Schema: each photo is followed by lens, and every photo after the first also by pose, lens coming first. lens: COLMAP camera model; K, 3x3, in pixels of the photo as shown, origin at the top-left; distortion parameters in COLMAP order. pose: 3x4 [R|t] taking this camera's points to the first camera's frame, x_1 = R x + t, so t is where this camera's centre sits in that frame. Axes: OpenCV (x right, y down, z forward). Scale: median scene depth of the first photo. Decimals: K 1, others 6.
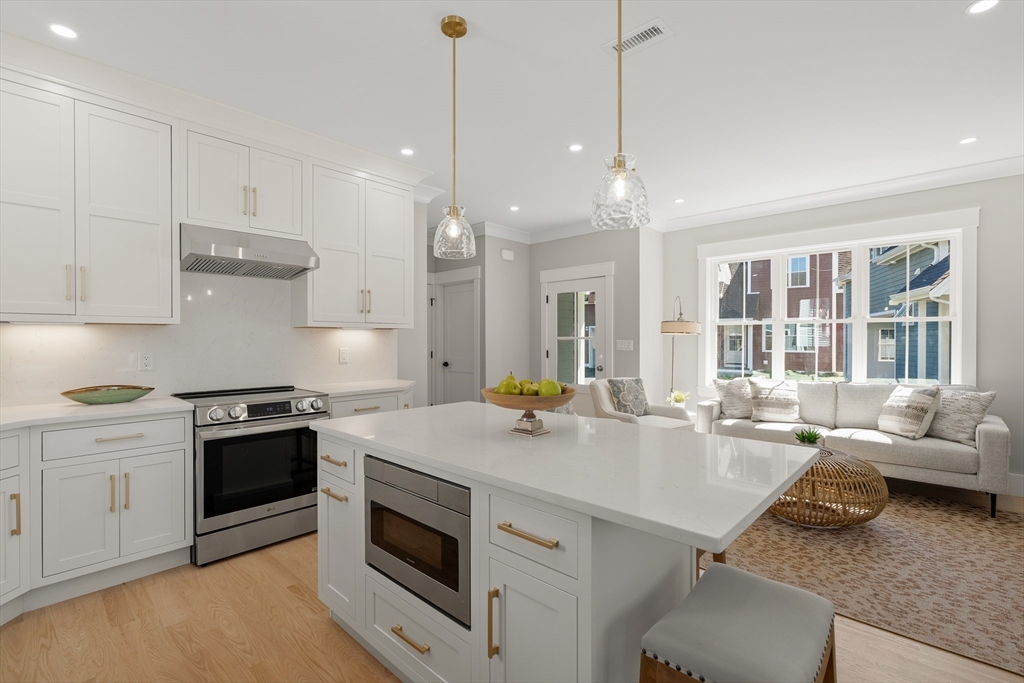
lens RADIAL K [[462.4, 0, 512.0], [0, 462.4, 341.5], [0, 0, 1]] dist [-0.003528, 0.000031]
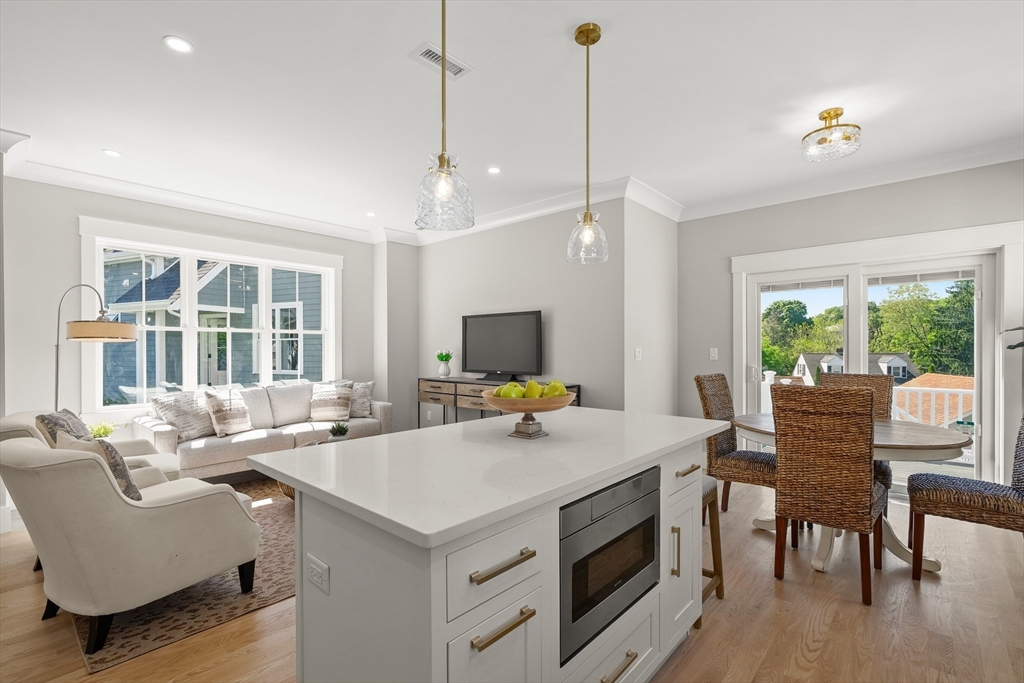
lens RADIAL K [[467.5, 0, 509.6], [0, 467.5, 349.4], [0, 0, 1]] dist [0.011494, 0.000108]
pose [[-0.012365, -0.003892, 0.999916, -0.592254], [0.007534, 0.999964, 0.003985, -0.000360], [-0.999895, 0.007583, -0.012336, 0.626927]]
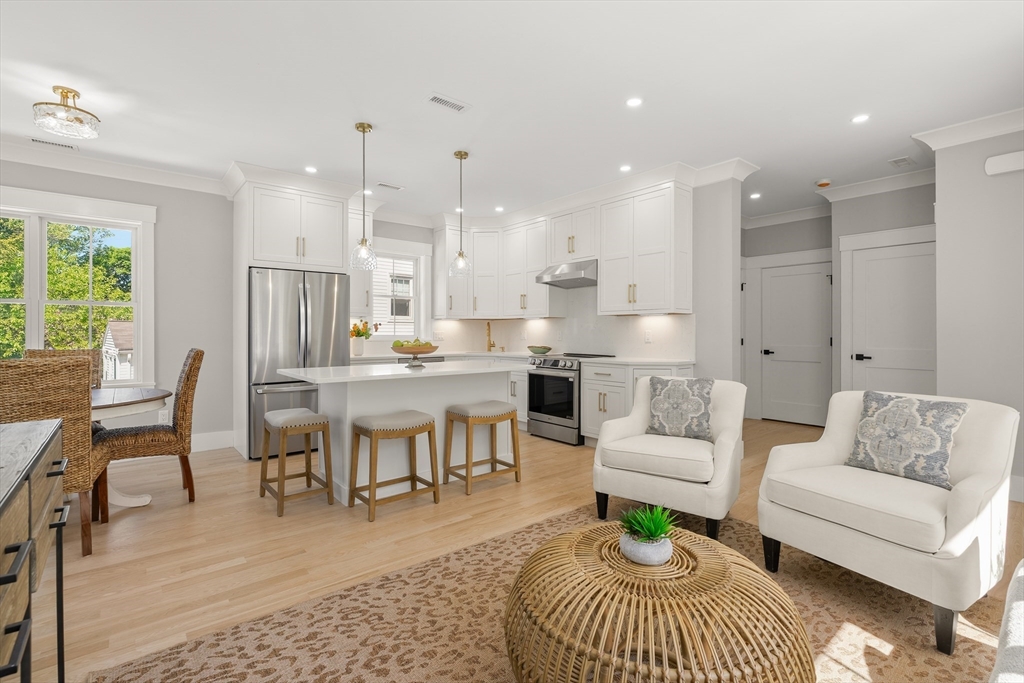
lens RADIAL K [[467.4, 0, 514.2], [0, 467.4, 329.7], [0, 0, 1]] dist [-0.003880, 0.000125]
pose [[-0.126551, -0.005353, -0.991946, 1.195317], [-0.005894, 0.999972, -0.004645, 0.025057], [0.991943, 0.005258, -0.126579, 1.006762]]
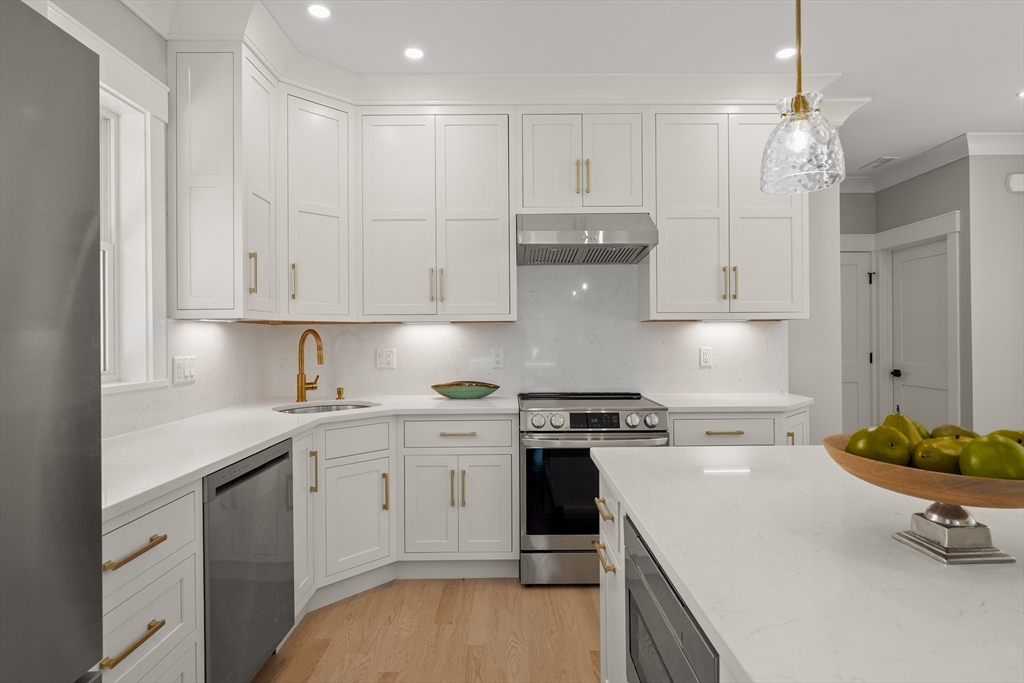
lens RADIAL K [[540.6, 0, 511.6], [0, 540.6, 334.5], [0, 0, 1]] dist [-0.004534, -0.000034]
pose [[0.686647, -0.006222, -0.726965, 0.073645], [0.002187, 0.999977, -0.006493, -0.002036], [0.726988, 0.002868, 0.686644, 0.208875]]
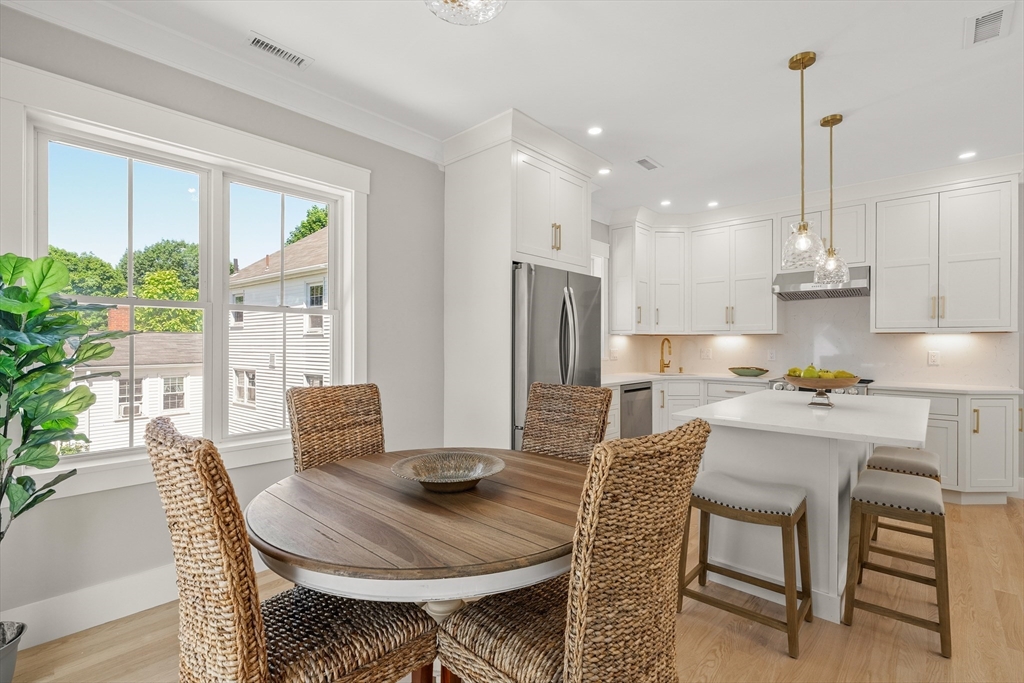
lens RADIAL K [[462.4, 0, 512.0], [0, 462.4, 341.5], [0, 0, 1]] dist [-0.003528, 0.000031]
pose [[0.011238, -0.003499, -0.999931, 0.882609], [-0.010224, 0.999941, -0.003614, 0.006576], [0.999885, 0.010264, 0.011202, 0.005132]]
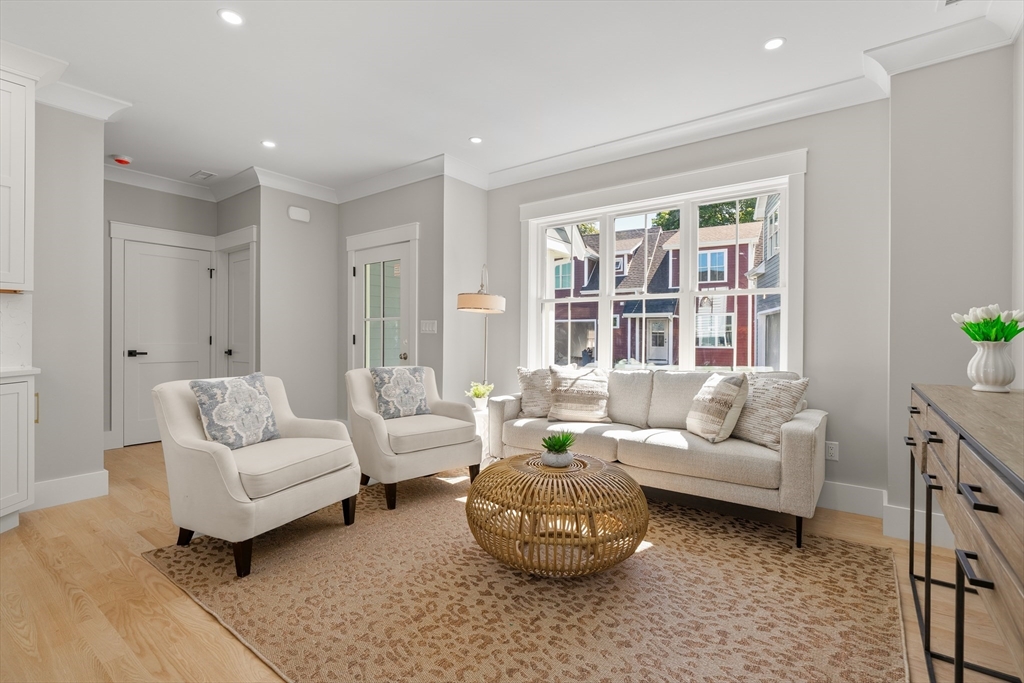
lens RADIAL K [[472.5, 0, 513.7], [0, 472.5, 336.1], [0, 0, 1]] dist [-0.005061, -0.000262]
pose [[0.993735, 0.006060, 0.111601, 0.534067], [-0.005341, 0.999963, -0.006744, 0.051570], [-0.111637, 0.006106, 0.993730, 0.311748]]
